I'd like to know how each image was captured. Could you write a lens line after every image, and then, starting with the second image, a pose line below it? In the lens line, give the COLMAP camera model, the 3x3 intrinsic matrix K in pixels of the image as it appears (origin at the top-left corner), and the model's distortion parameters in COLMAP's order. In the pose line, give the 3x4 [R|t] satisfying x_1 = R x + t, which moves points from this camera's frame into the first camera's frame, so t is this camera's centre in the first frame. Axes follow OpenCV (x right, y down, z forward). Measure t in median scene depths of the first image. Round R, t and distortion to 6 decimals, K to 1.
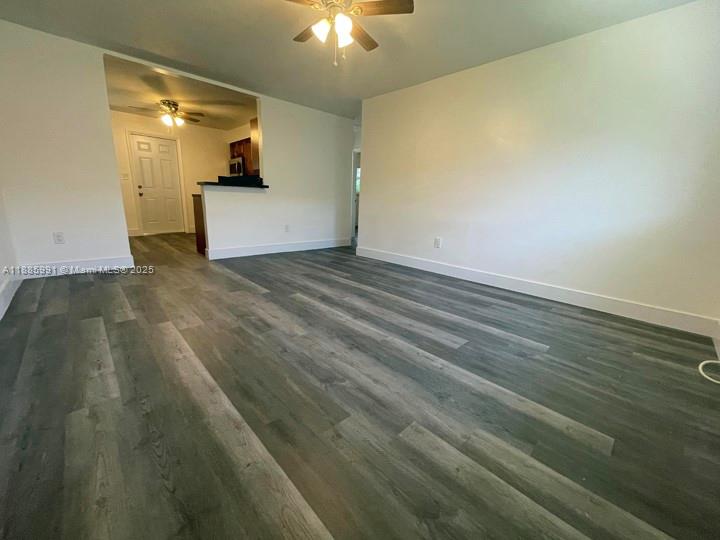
lens RADIAL K [[291.8, 0, 360.3], [0, 291.8, 267.8], [0, 0, 1]] dist [-0.009262, 0.002140]
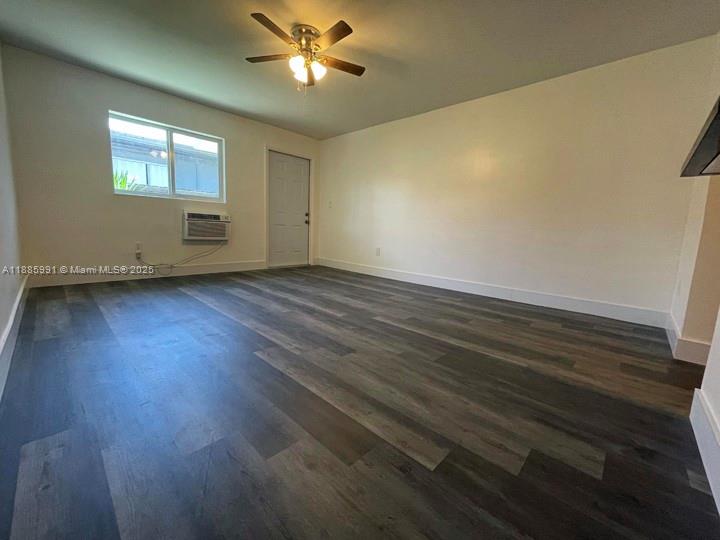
lens RADIAL K [[291.8, 0, 357.5], [0, 291.8, 269.5], [0, 0, 1]] dist [-0.009262, 0.002140]
pose [[-0.996101, -0.070087, -0.053584, -0.121240], [-0.084550, 0.931811, 0.352958, -0.209829], [0.025192, 0.356112, -0.934104, 1.031384]]
